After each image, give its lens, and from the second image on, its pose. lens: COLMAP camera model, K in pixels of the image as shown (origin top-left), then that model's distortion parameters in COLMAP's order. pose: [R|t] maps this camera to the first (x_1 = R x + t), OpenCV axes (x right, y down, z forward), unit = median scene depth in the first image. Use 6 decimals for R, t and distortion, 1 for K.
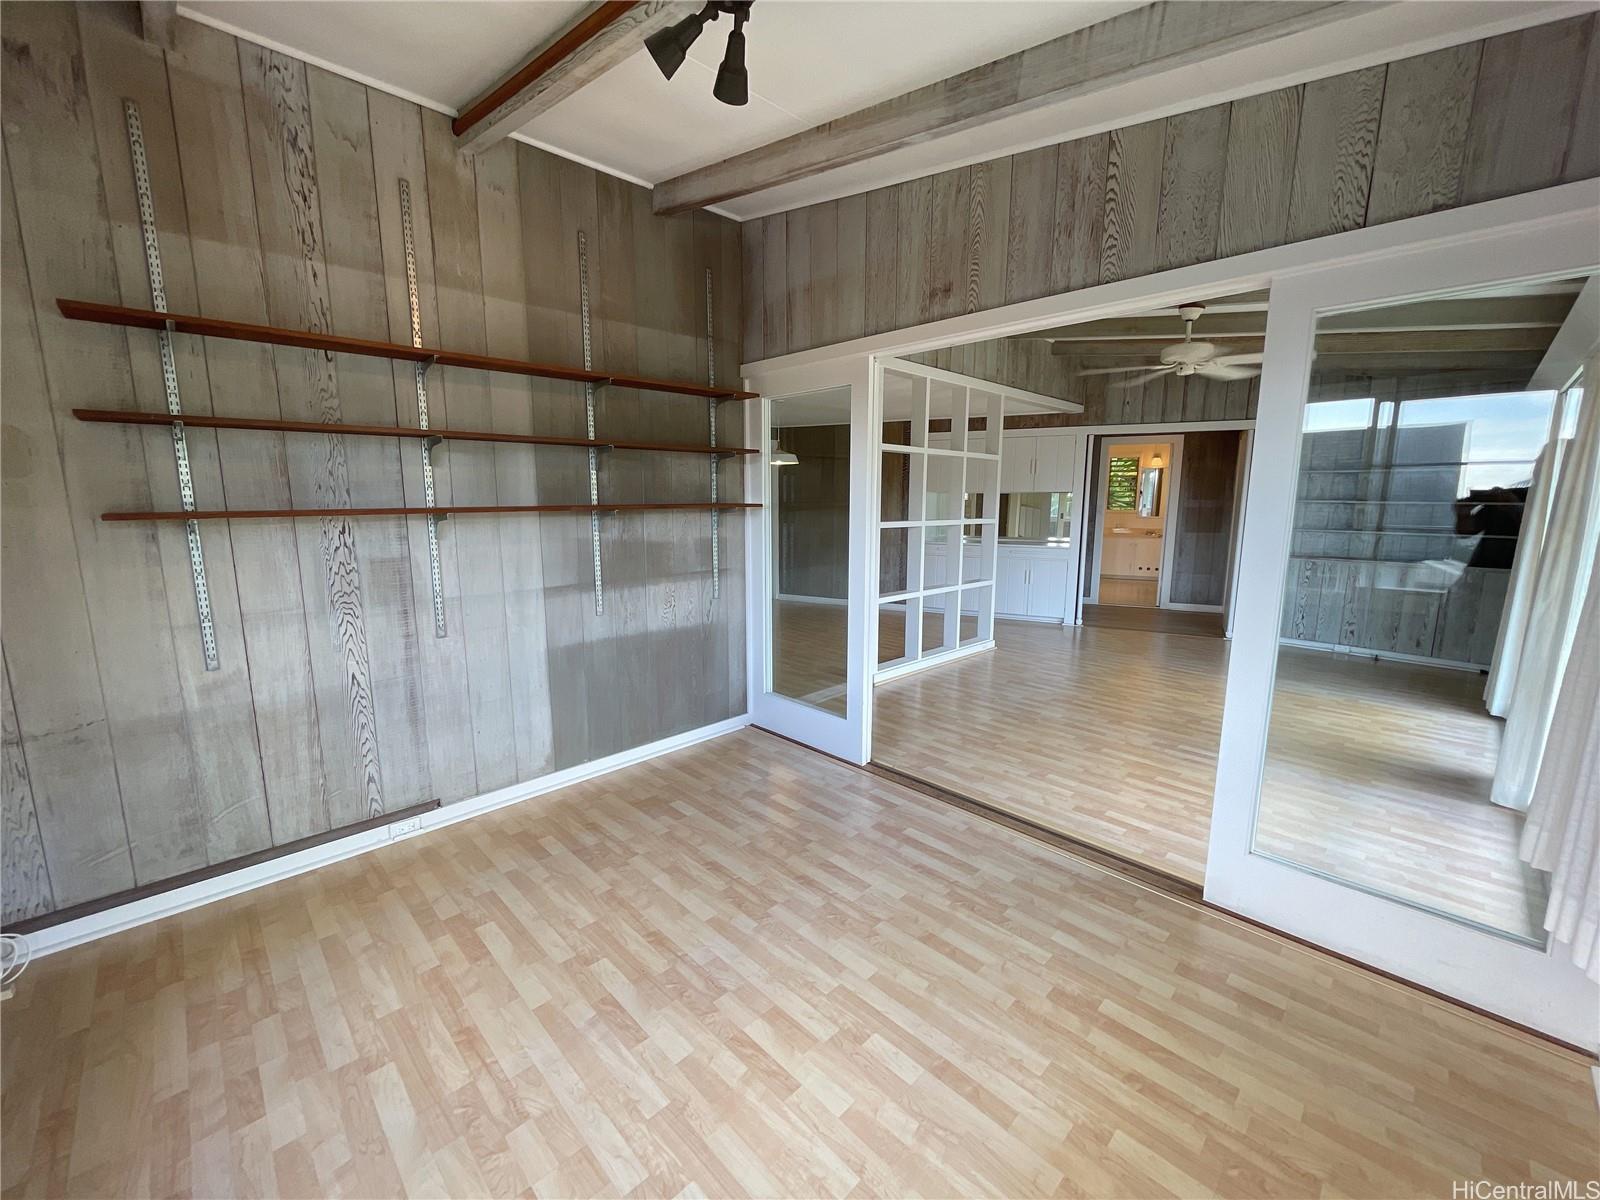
lens RADIAL K [[645.6, 0, 793.8], [0, 645.6, 600.2], [0, 0, 1]] dist [-0.000373, 0.000055]
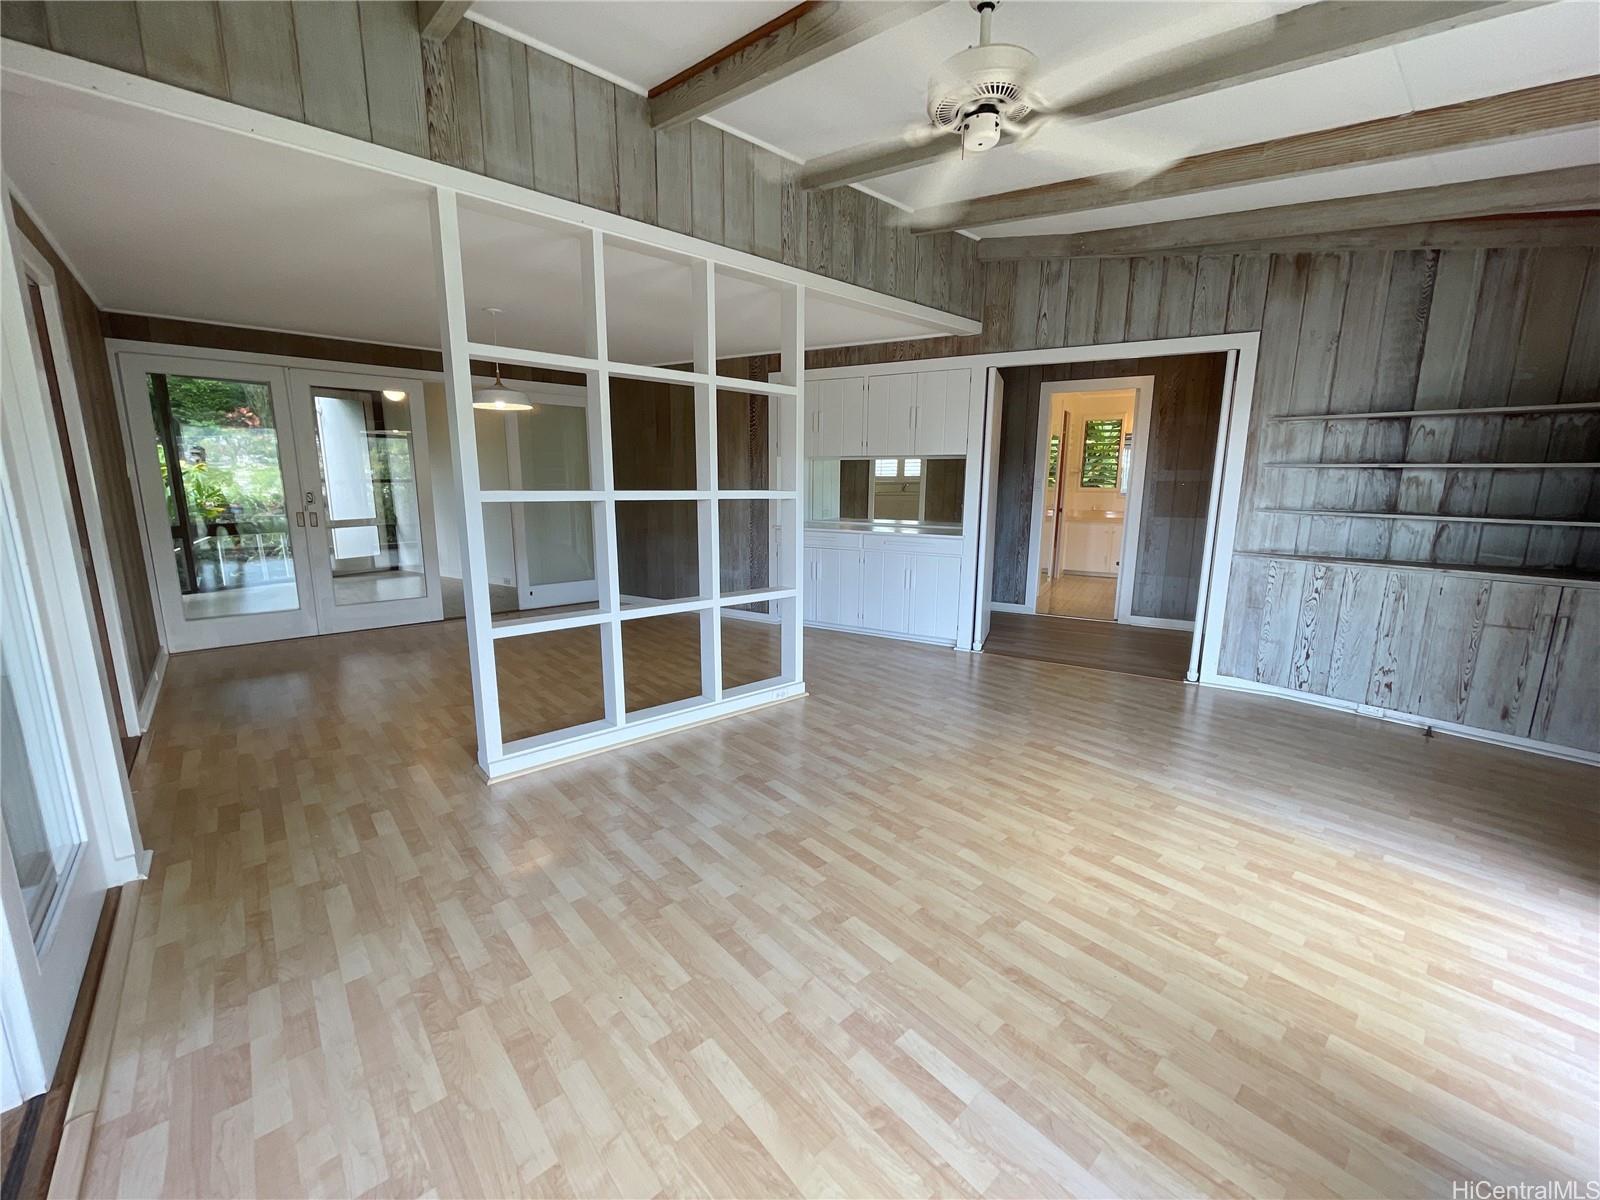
lens RADIAL K [[642.8, 0, 797.4], [0, 642.8, 594.9], [0, 0, 1]] dist [-0.000748, 0.000279]
pose [[0.998554, 0.017080, -0.050975, 0.303137], [-0.016009, 0.999644, 0.021341, -0.033895], [0.051322, -0.020494, 0.998472, 0.331336]]
